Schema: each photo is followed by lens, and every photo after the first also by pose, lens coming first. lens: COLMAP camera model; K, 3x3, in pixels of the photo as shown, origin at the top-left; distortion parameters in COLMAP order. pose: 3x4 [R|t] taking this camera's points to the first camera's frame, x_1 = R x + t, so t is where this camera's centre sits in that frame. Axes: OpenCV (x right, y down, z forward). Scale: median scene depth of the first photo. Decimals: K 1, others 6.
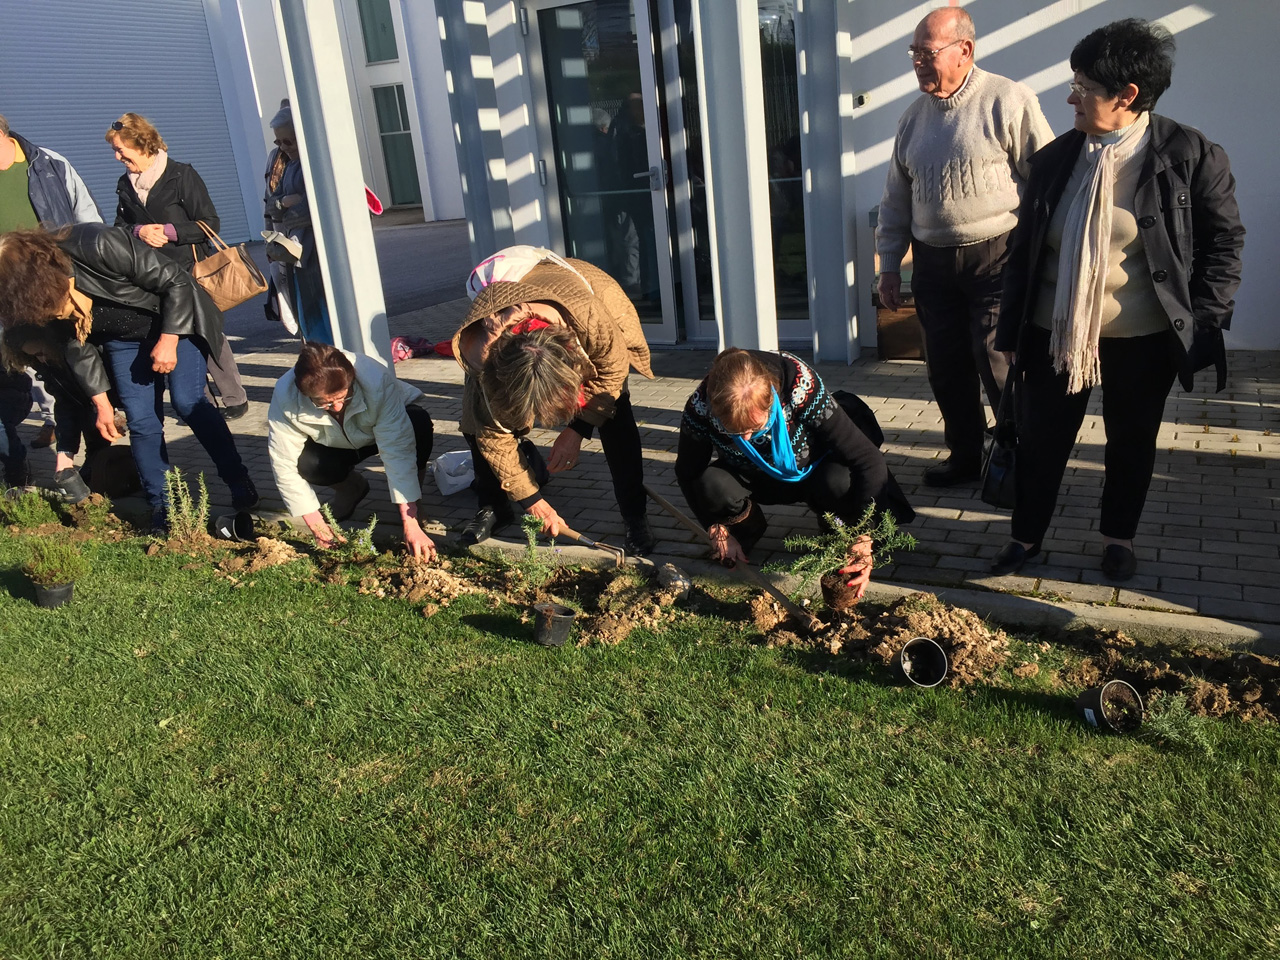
lens RADIAL K [[1017.0, 0, 642.0], [0, 1017.0, 511.5], [0, 0, 1]] dist [0.088471, -0.108826]
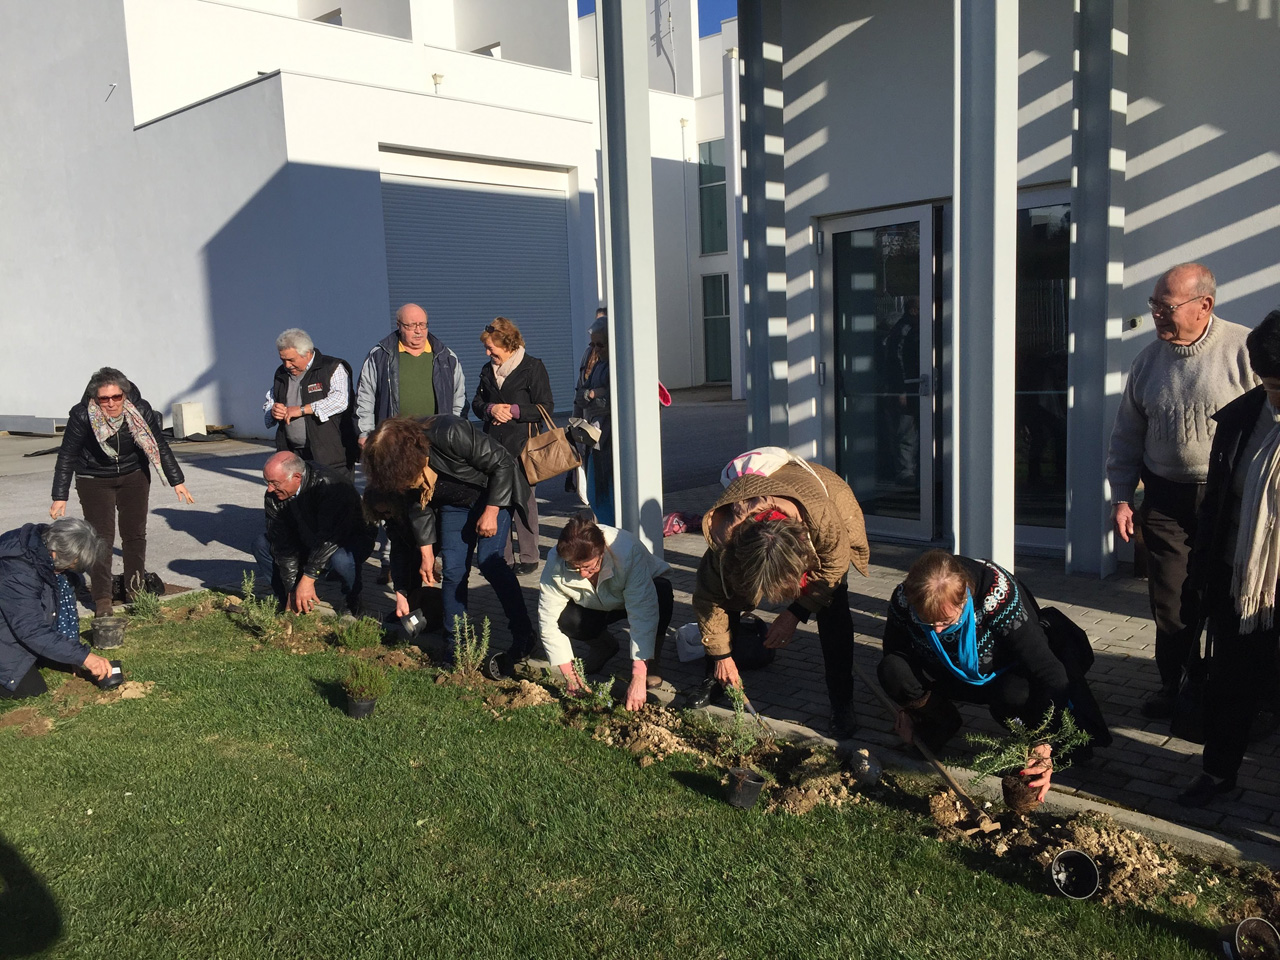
lens RADIAL K [[1105.7, 0, 640.0], [0, 1105.7, 480.0], [0, 0, 1]] dist [0.101049, -0.145480]
pose [[0.952148, 0.066581, -0.298297, 0.142555], [-0.122403, 0.977365, -0.172552, 0.006076], [0.280057, 0.200808, 0.938746, -0.232946]]
